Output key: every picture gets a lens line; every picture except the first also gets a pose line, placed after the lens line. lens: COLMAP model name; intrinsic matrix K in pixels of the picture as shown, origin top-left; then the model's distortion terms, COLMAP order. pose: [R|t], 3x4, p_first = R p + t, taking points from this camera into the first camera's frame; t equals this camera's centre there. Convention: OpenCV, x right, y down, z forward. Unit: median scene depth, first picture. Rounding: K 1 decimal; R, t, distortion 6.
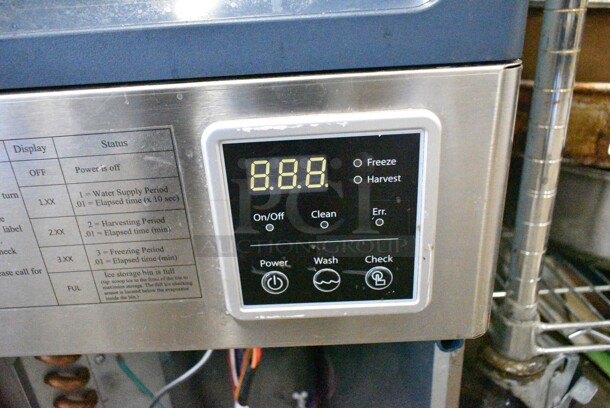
lens RADIAL K [[420.3, 0, 305.0], [0, 420.3, 204.0], [0, 0, 1]] dist [-0.001406, -0.001056]
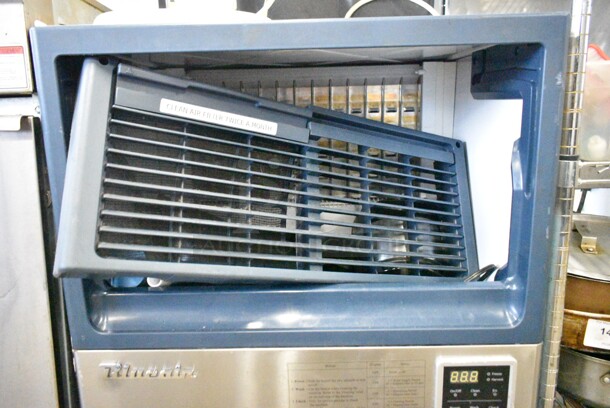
lens RADIAL K [[443.6, 0, 305.0], [0, 443.6, 204.0], [0, 0, 1]] dist [-0.009183, -0.002797]
pose [[0.999255, 0.037972, 0.006855, -1.144557], [-0.035749, 0.977915, -0.205925, -0.540119], [-0.014523, 0.205526, 0.978544, -2.103086]]
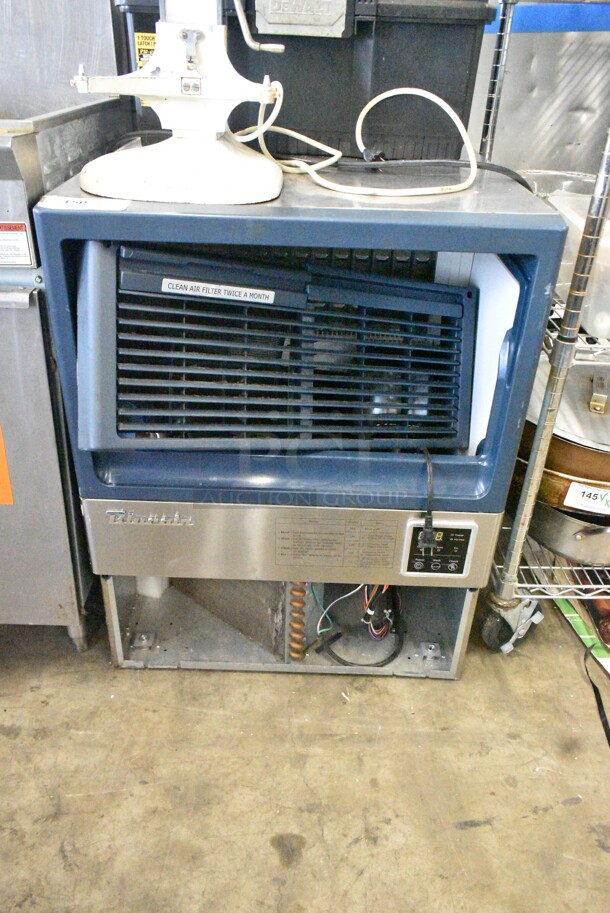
lens RADIAL K [[664.0, 0, 305.0], [0, 664.0, 456.5], [0, 0, 1]] dist [-0.009183, -0.002797]
pose [[0.995355, 0.082509, 0.049608, -1.260395], [-0.088561, 0.986788, 0.135672, -1.234980], [-0.037758, -0.139435, 0.989511, -3.805145]]
